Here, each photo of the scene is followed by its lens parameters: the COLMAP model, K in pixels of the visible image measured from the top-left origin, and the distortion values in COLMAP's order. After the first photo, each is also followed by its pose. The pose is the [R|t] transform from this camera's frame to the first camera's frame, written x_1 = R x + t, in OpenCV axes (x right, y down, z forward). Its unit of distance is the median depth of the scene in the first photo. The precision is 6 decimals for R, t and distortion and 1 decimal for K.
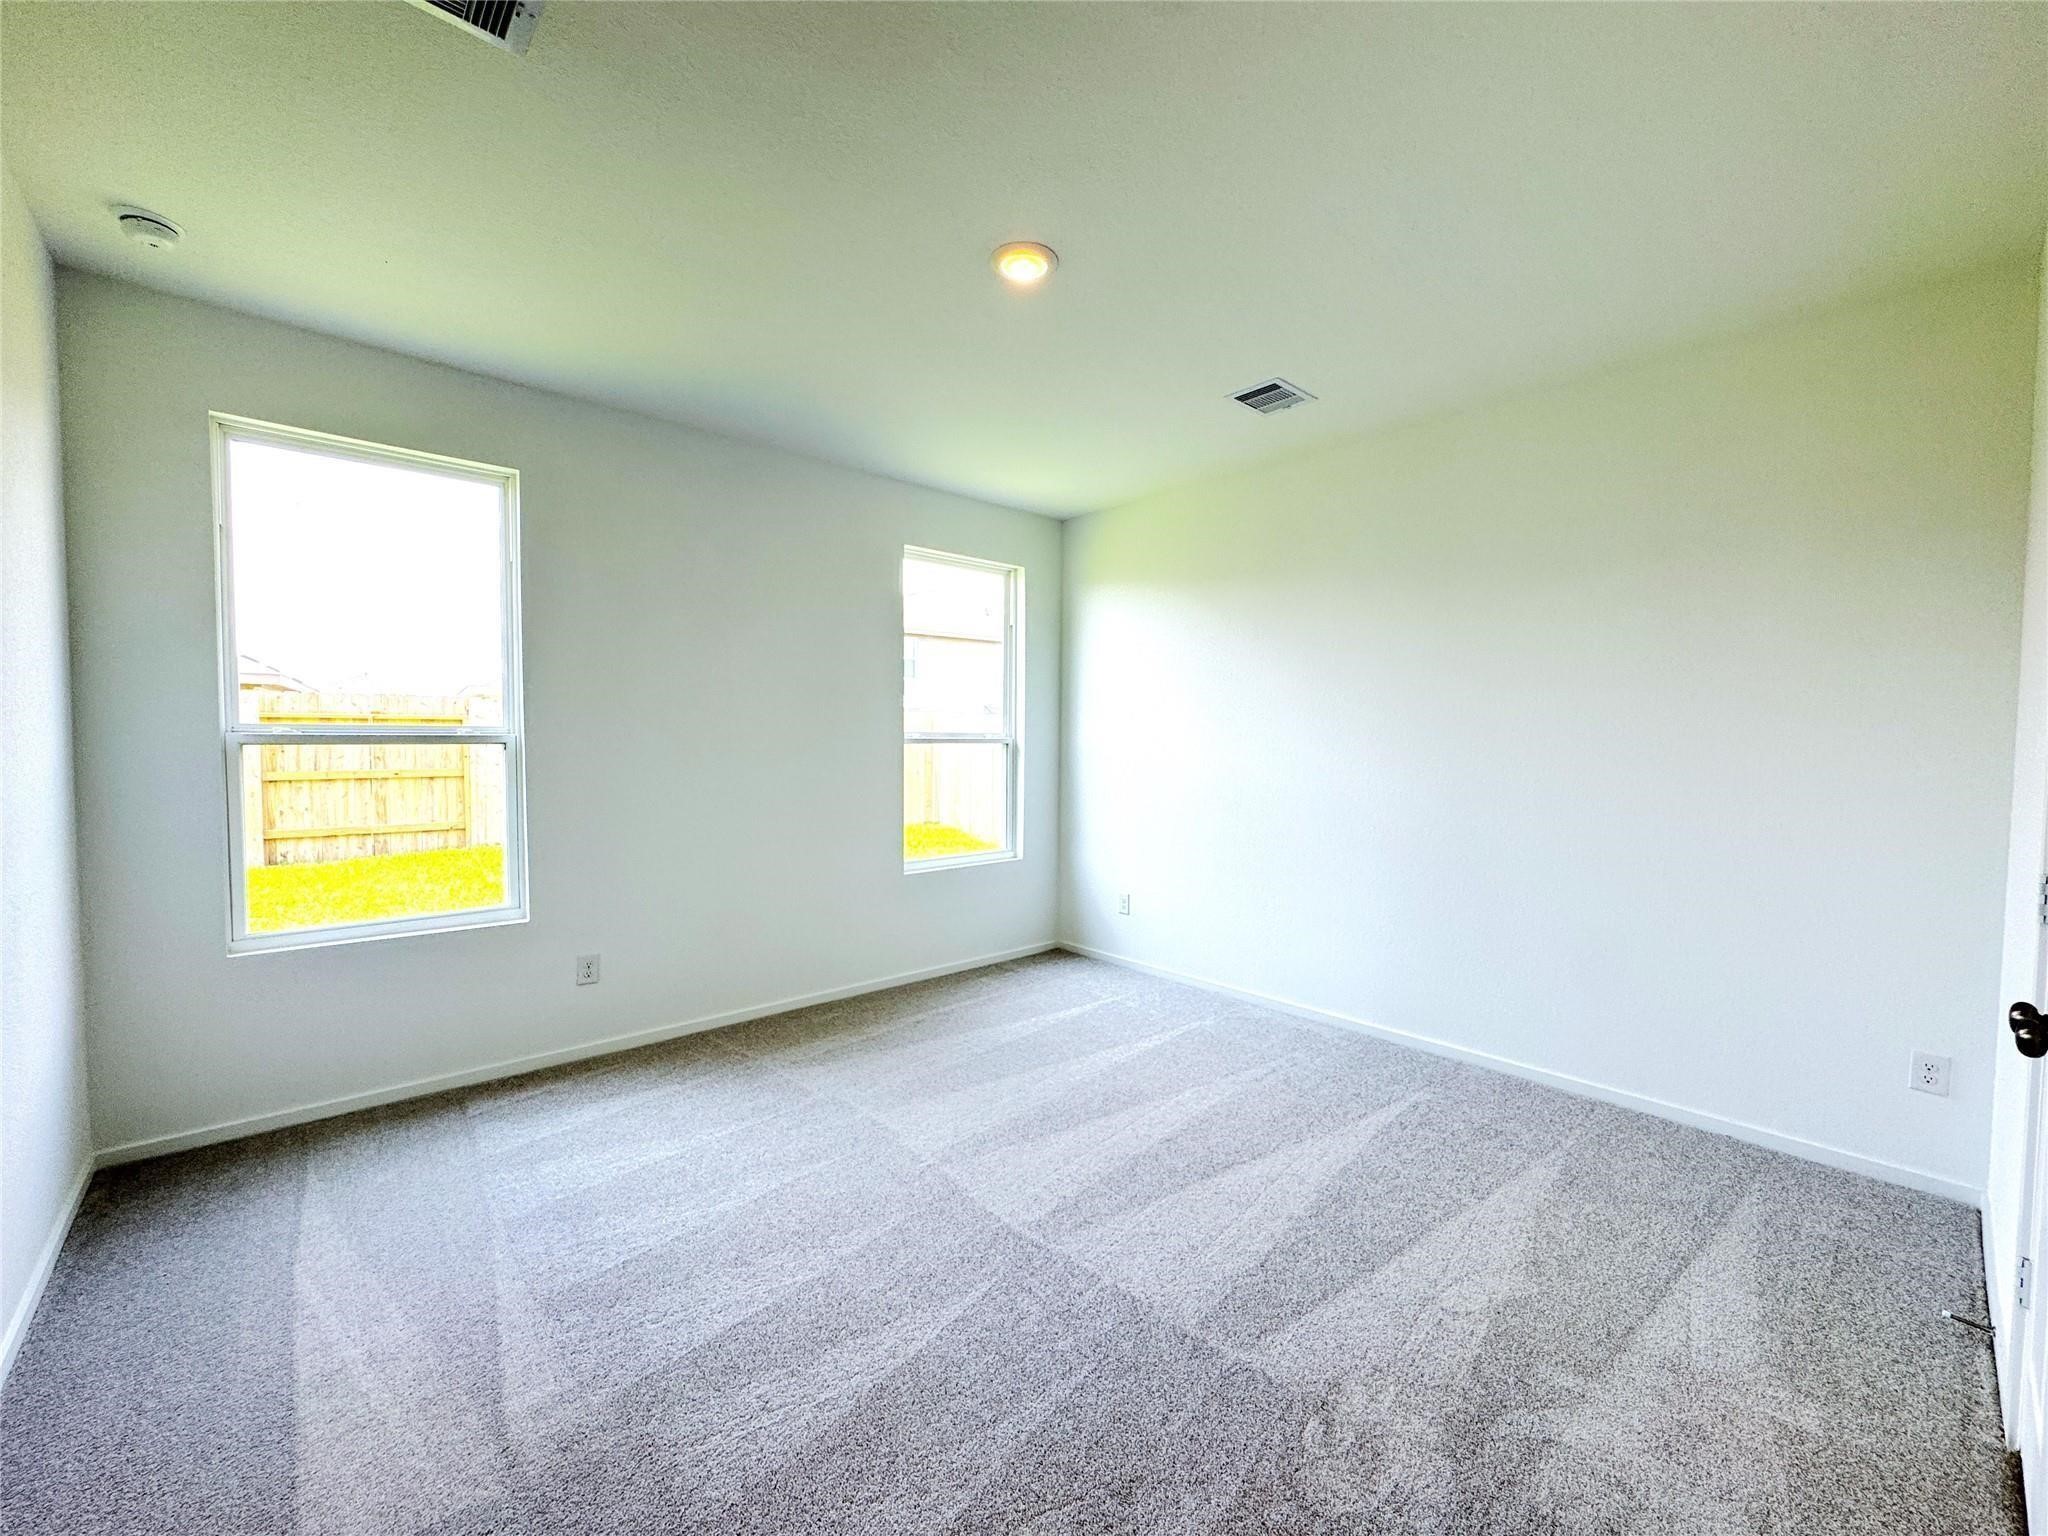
lens RADIAL K [[822.2, 0, 1024.0], [0, 822.2, 768.0], [0, 0, 1]] dist [-0.002997, 0.000376]
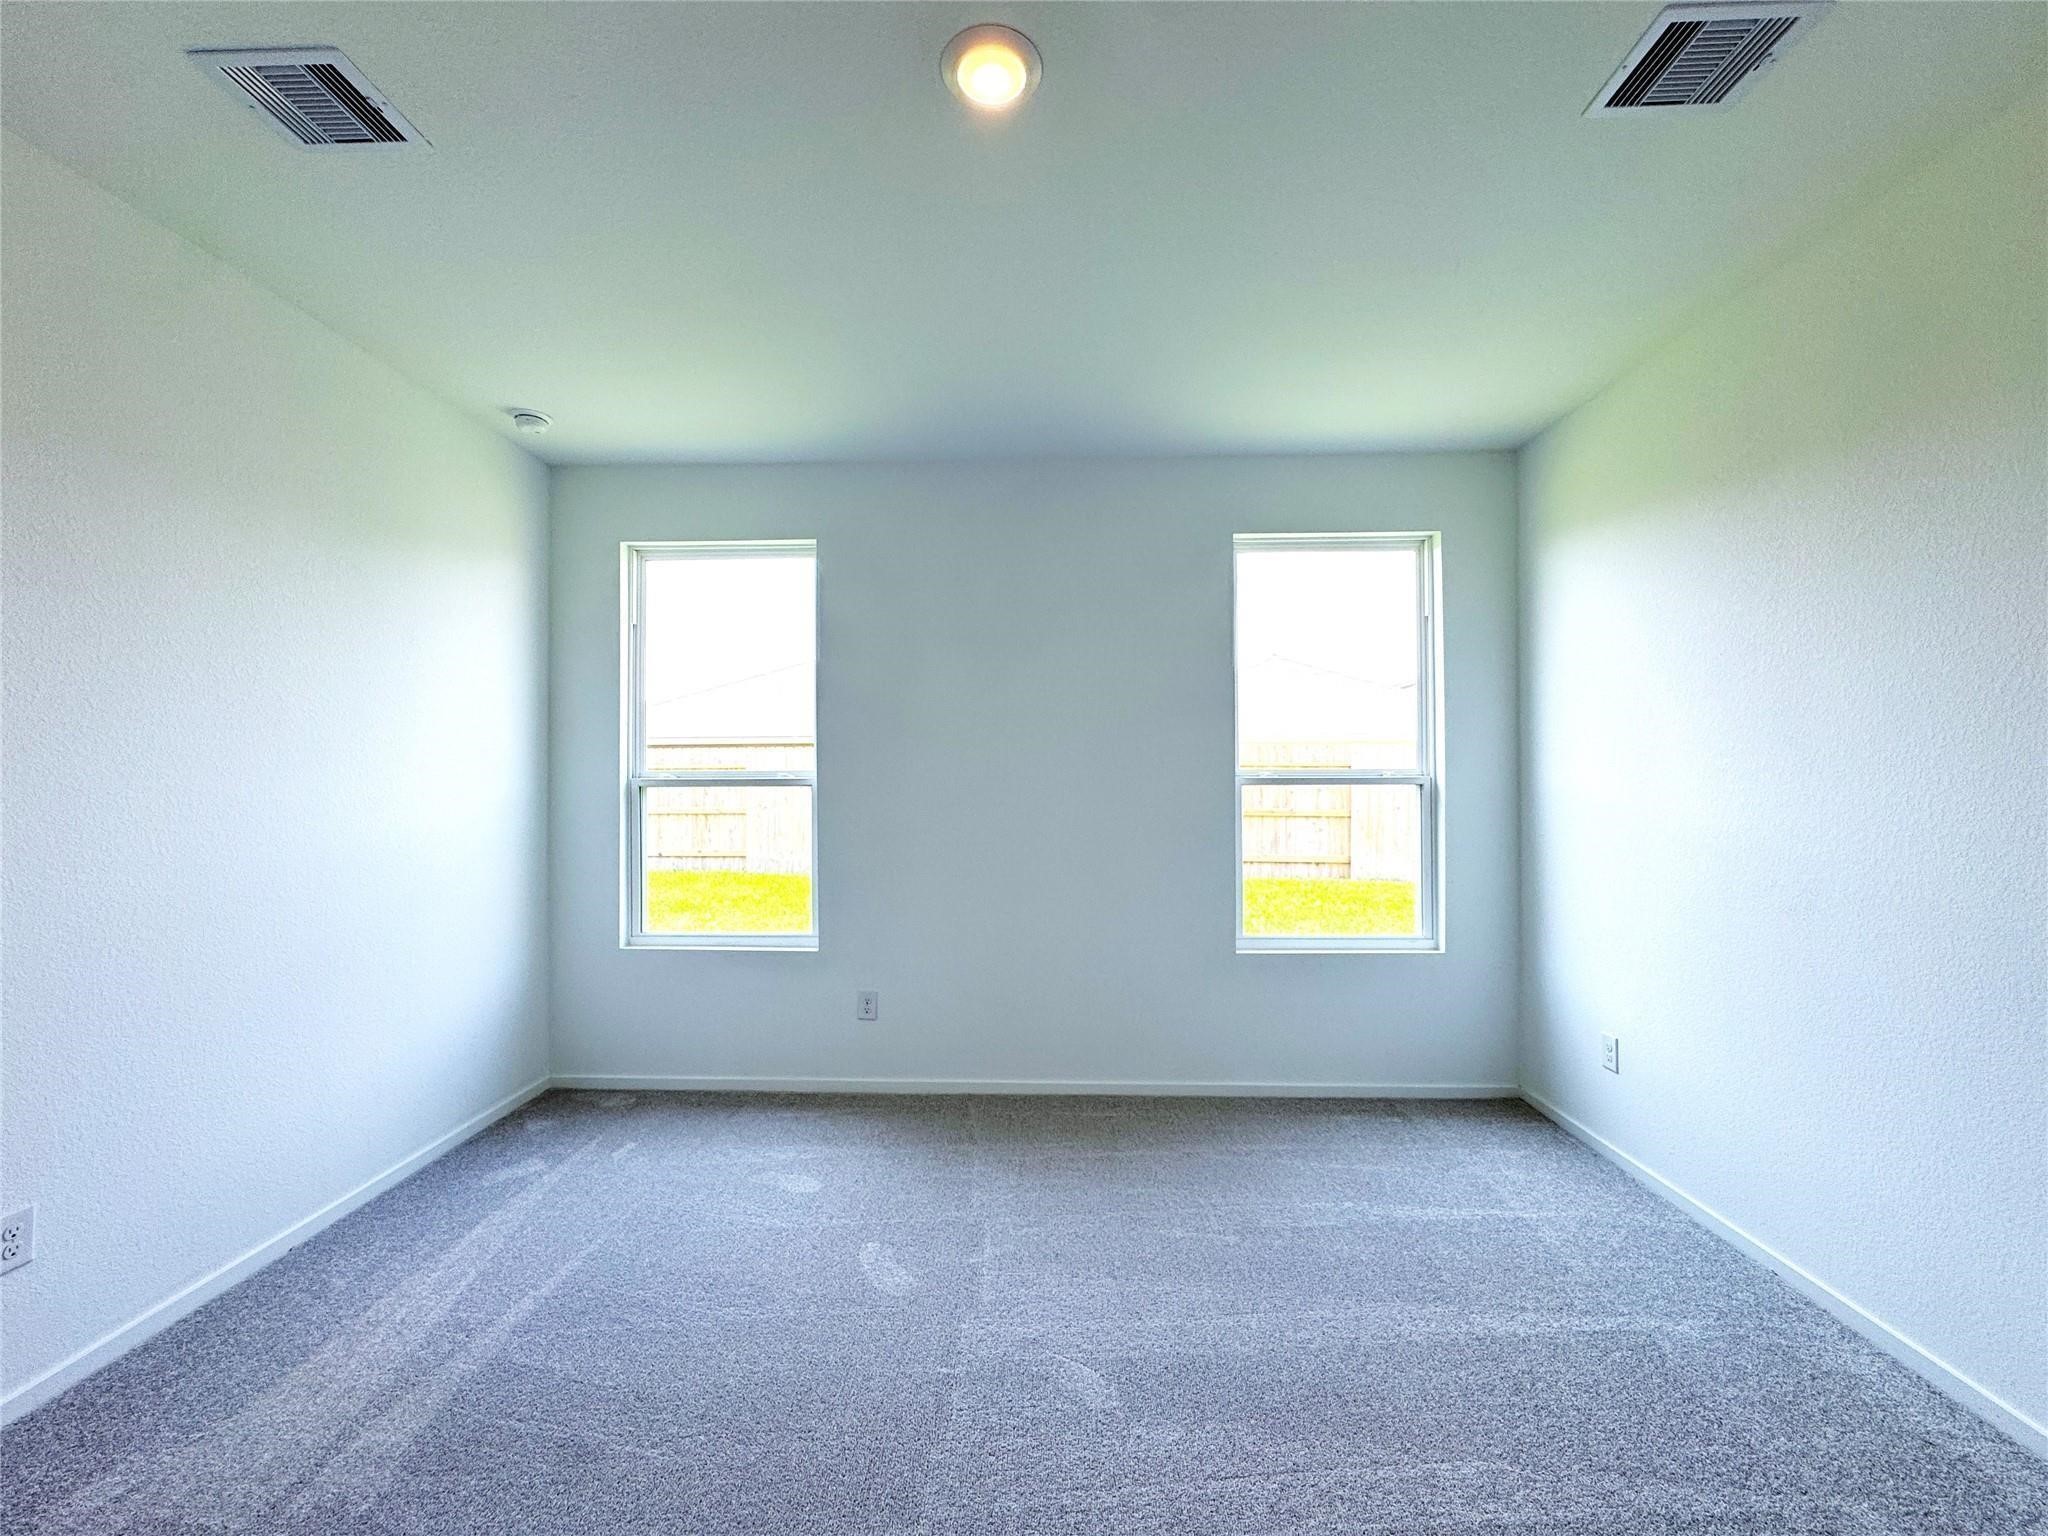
lens RADIAL K [[822.2, 0, 1024.0], [0, 822.2, 768.0], [0, 0, 1]] dist [-0.002997, 0.000376]
pose [[0.720974, -0.015548, -0.692787, 0.266395], [-0.017871, 0.998999, -0.041018, -0.010359], [0.692731, 0.041954, 0.719974, 0.311312]]
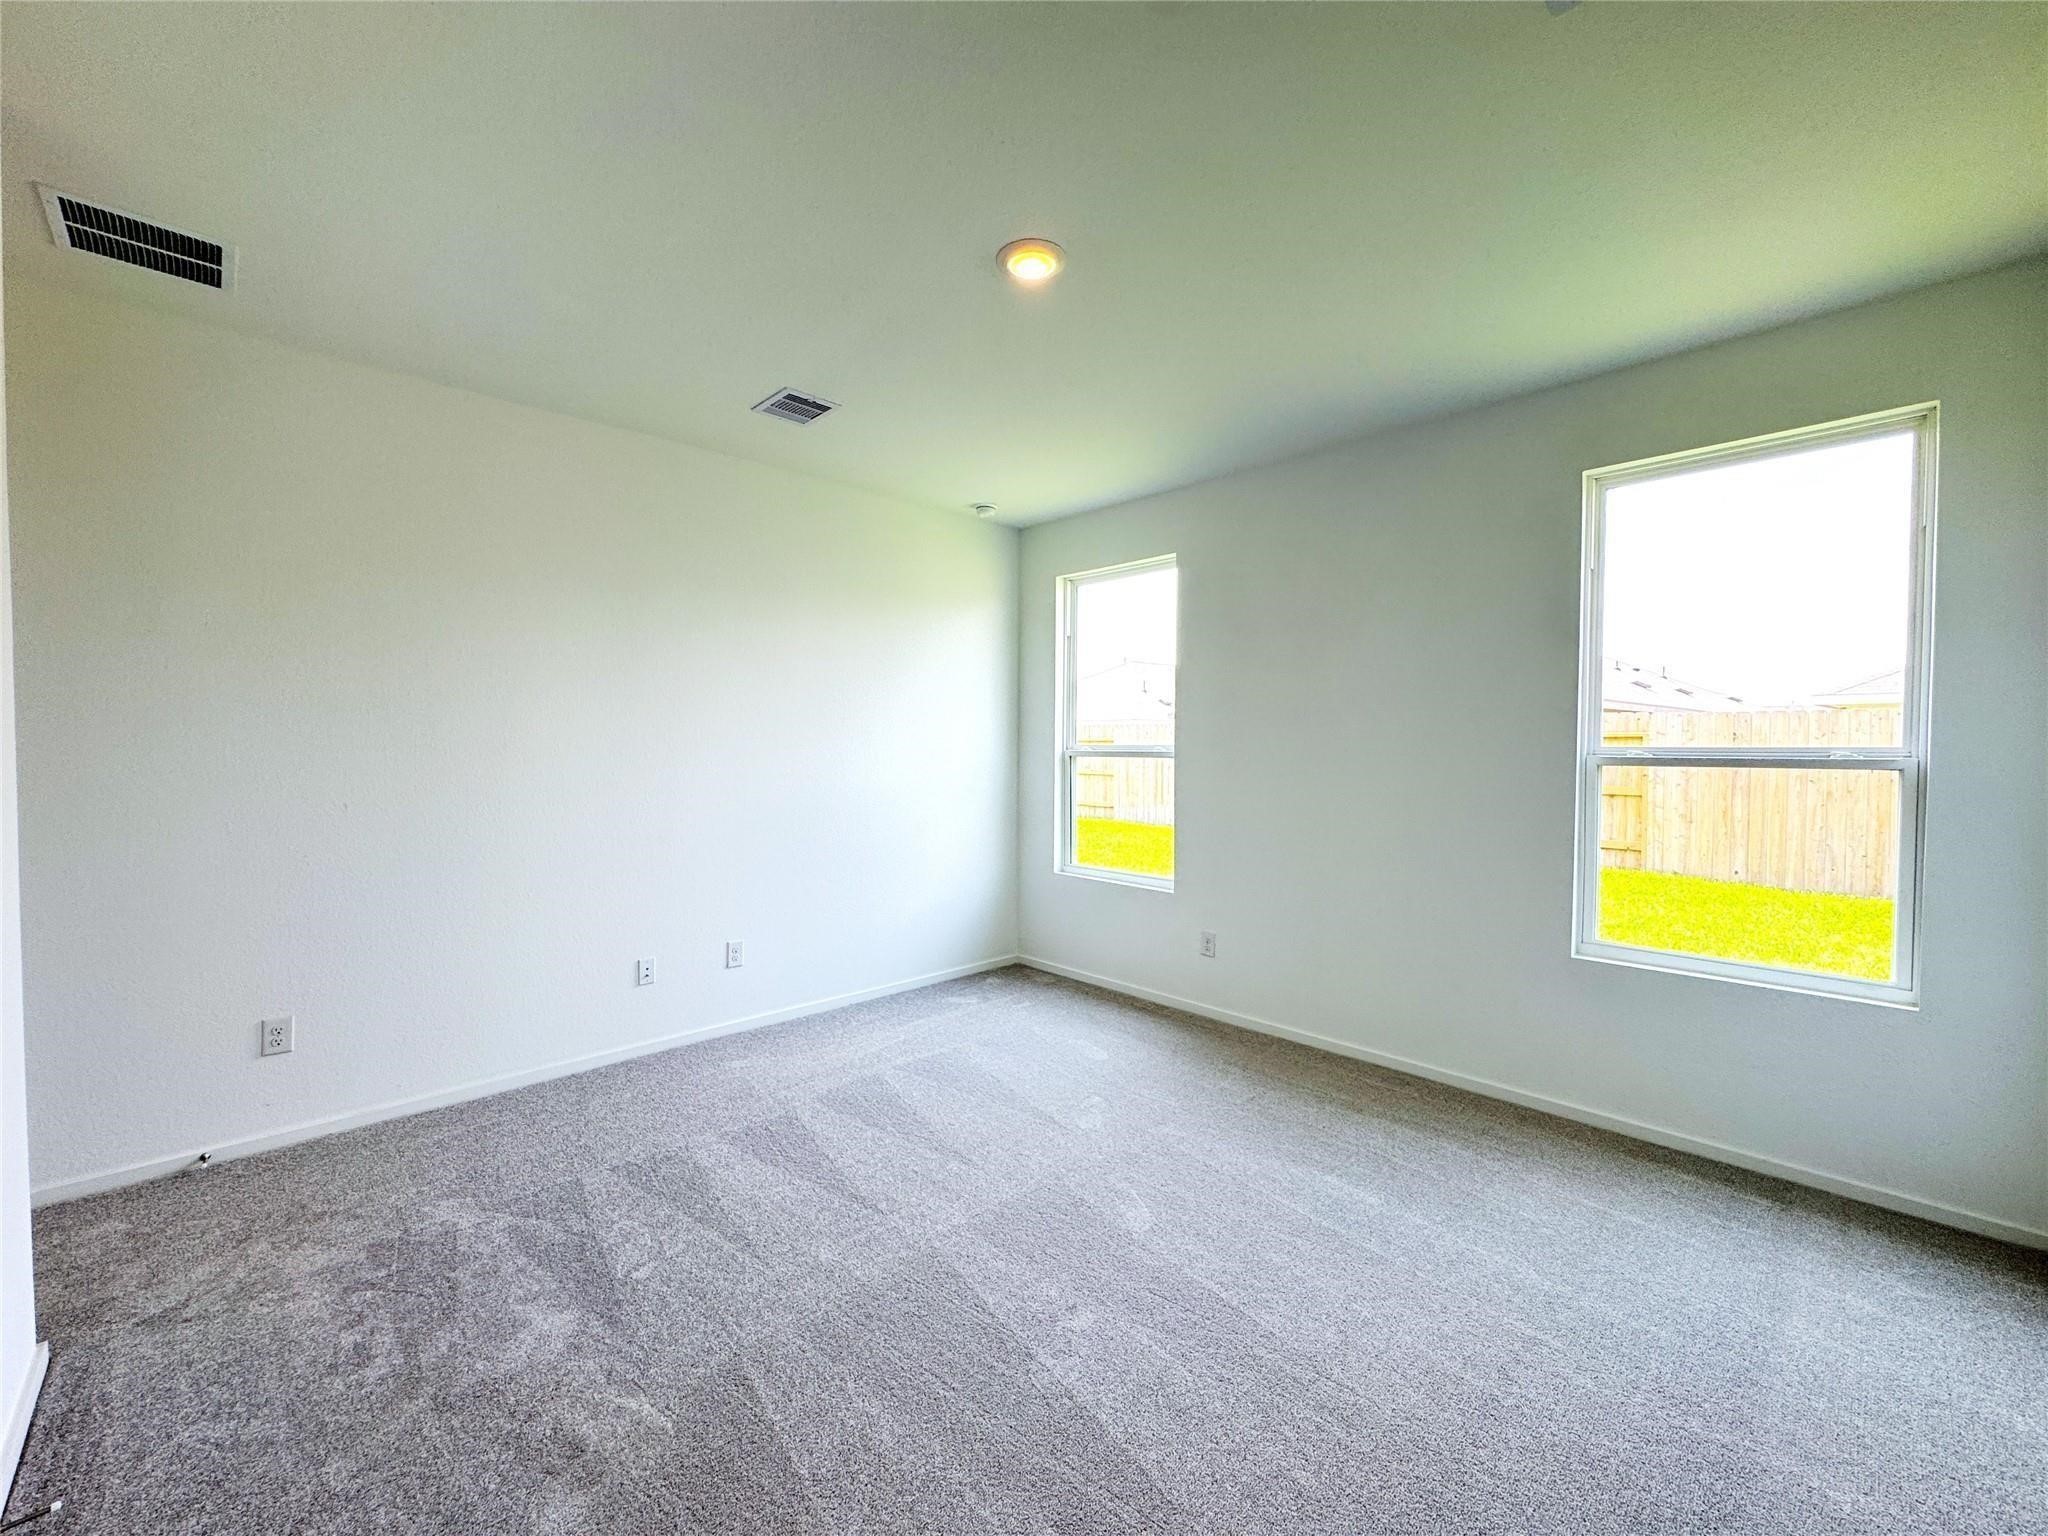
lens RADIAL K [[822.2, 0, 1024.0], [0, 822.2, 768.0], [0, 0, 1]] dist [-0.002997, 0.000376]
pose [[0.033961, 0.019677, -0.999229, 0.544878], [-0.042096, 0.998947, 0.018241, -0.020827], [0.998536, 0.041444, 0.034754, 0.549144]]
